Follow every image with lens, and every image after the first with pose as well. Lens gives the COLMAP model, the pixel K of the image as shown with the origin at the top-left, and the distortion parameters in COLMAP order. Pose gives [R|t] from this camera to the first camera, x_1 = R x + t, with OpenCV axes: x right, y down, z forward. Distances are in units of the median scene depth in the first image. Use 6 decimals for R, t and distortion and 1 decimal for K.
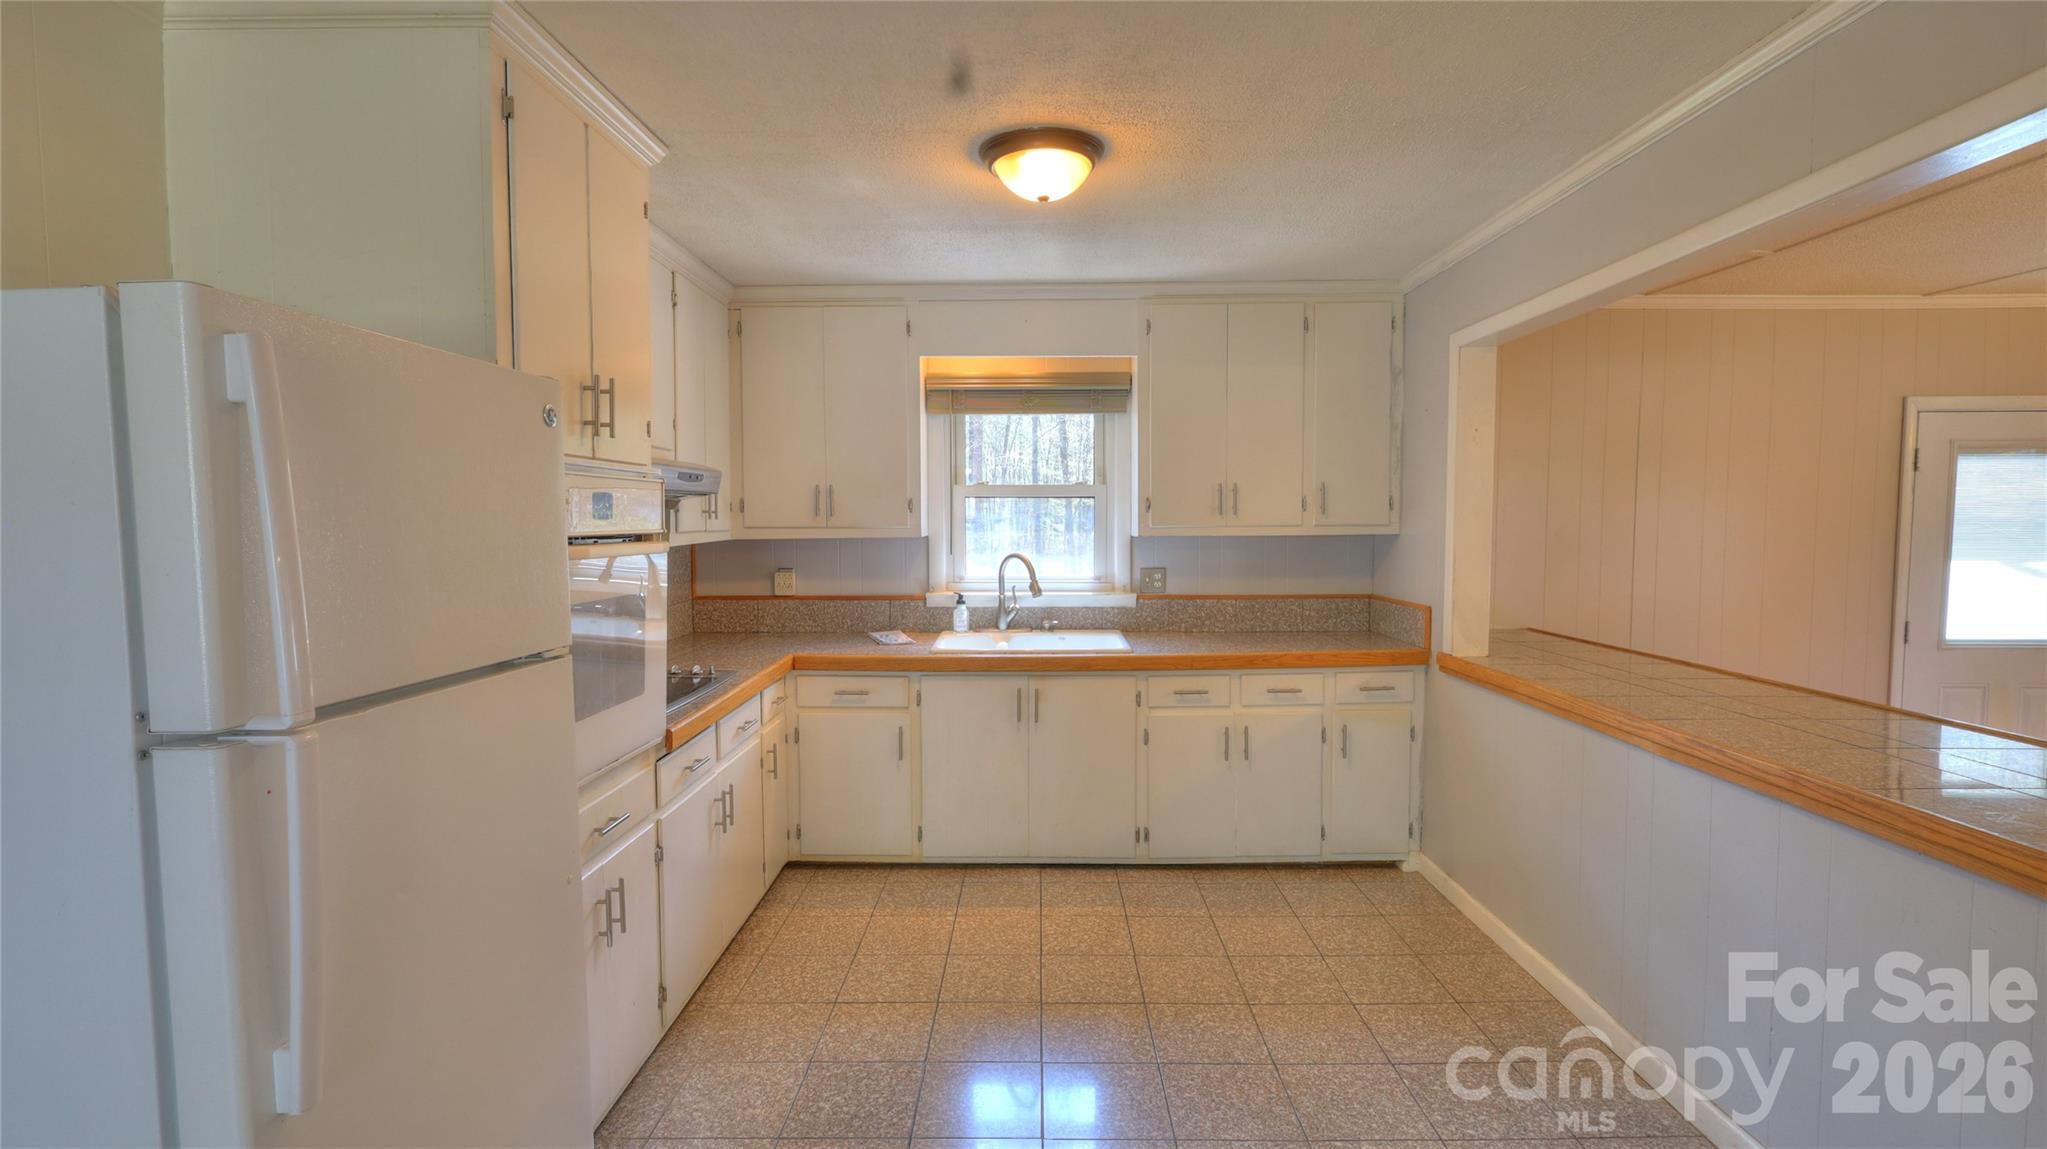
lens RADIAL K [[944.0, 0, 1023.5], [0, 944.0, 574.5], [0, 0, 1]] dist [-0.001331, 0.000649]
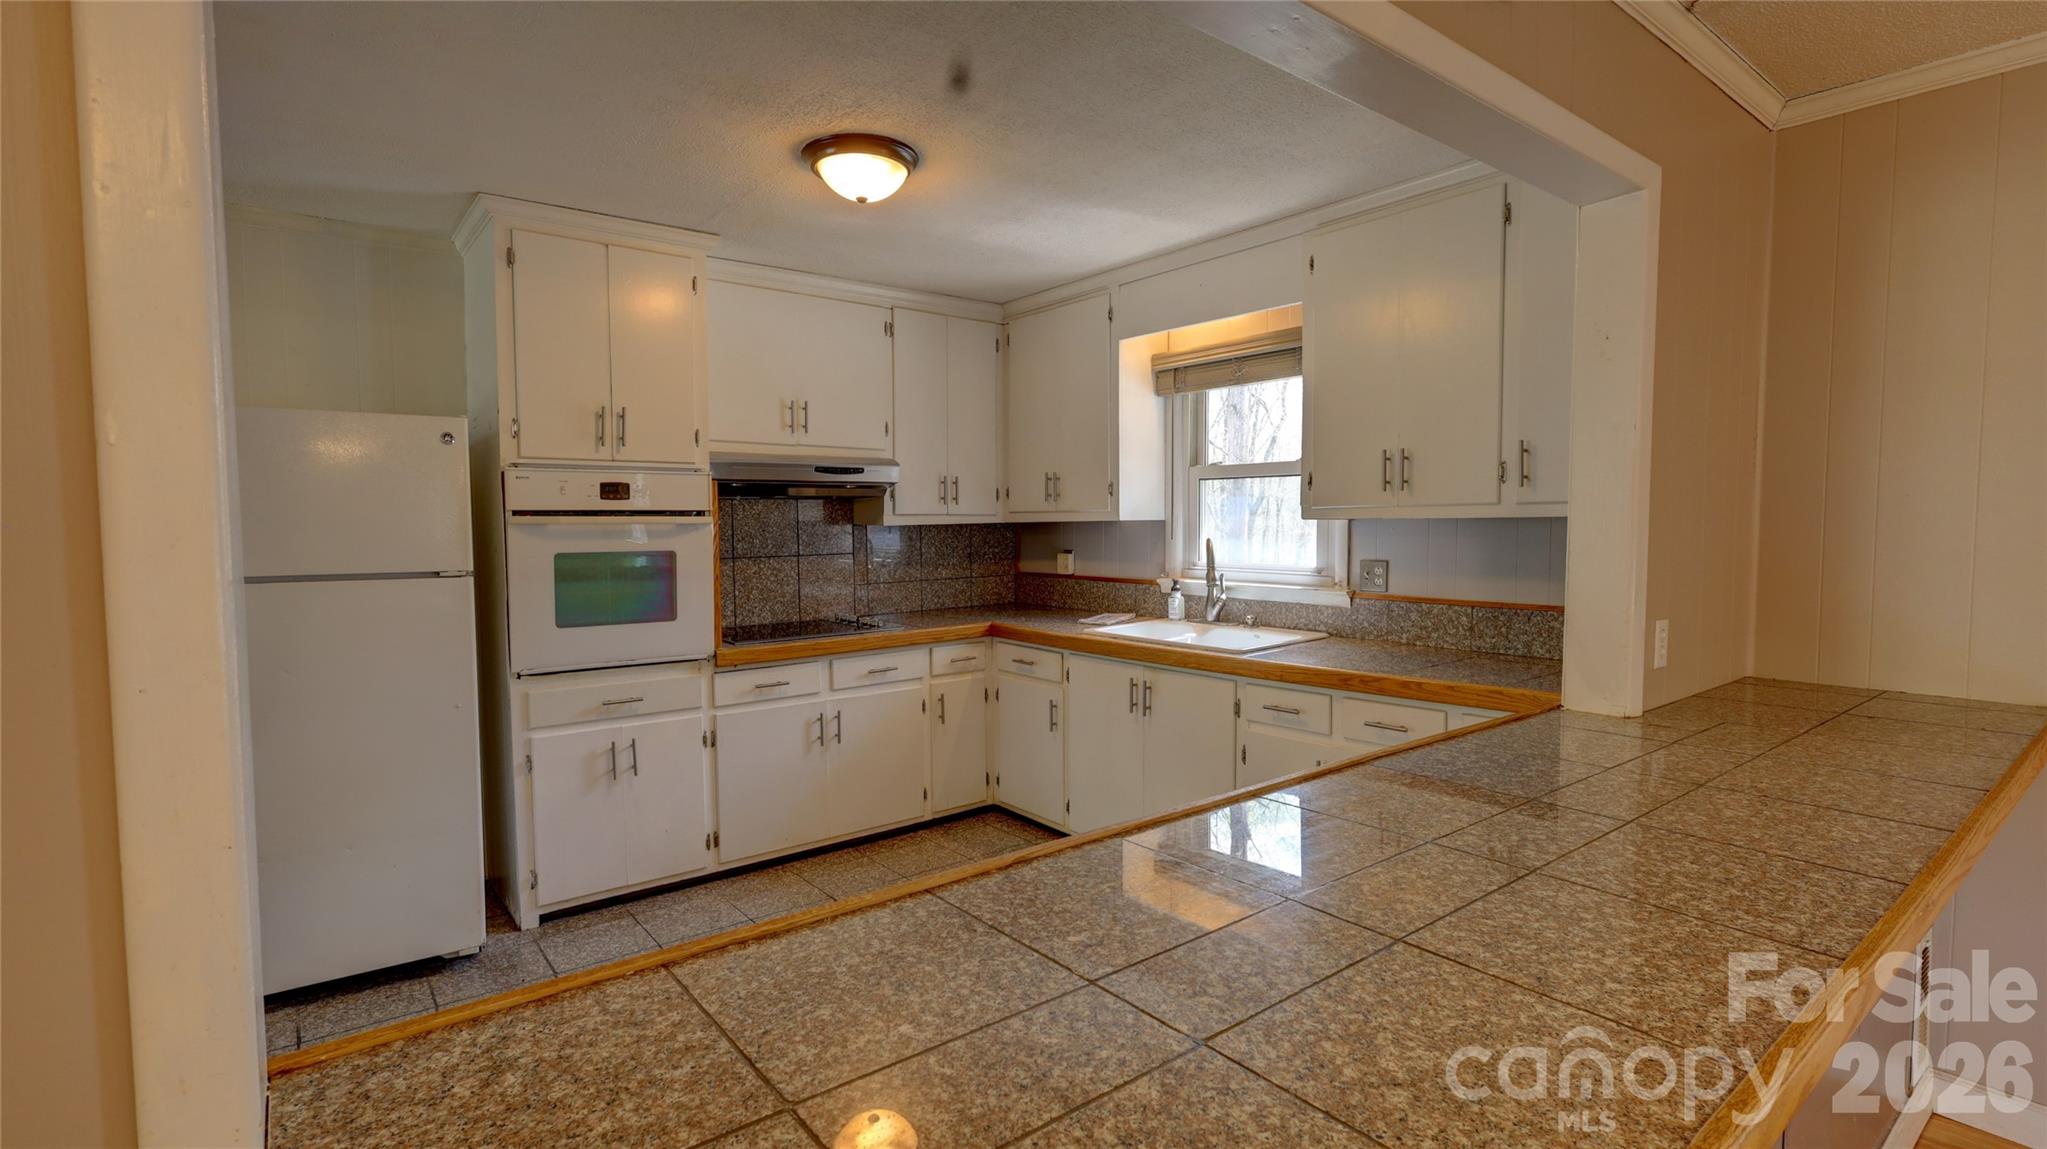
lens RADIAL K [[944.0, 0, 1023.5], [0, 944.0, 574.5], [0, 0, 1]] dist [-0.001331, 0.000649]
pose [[0.630544, 0.044752, -0.774862, 0.580617], [-0.044411, 0.998781, 0.021545, 0.000811], [0.774882, 0.020827, 0.631763, 0.270877]]
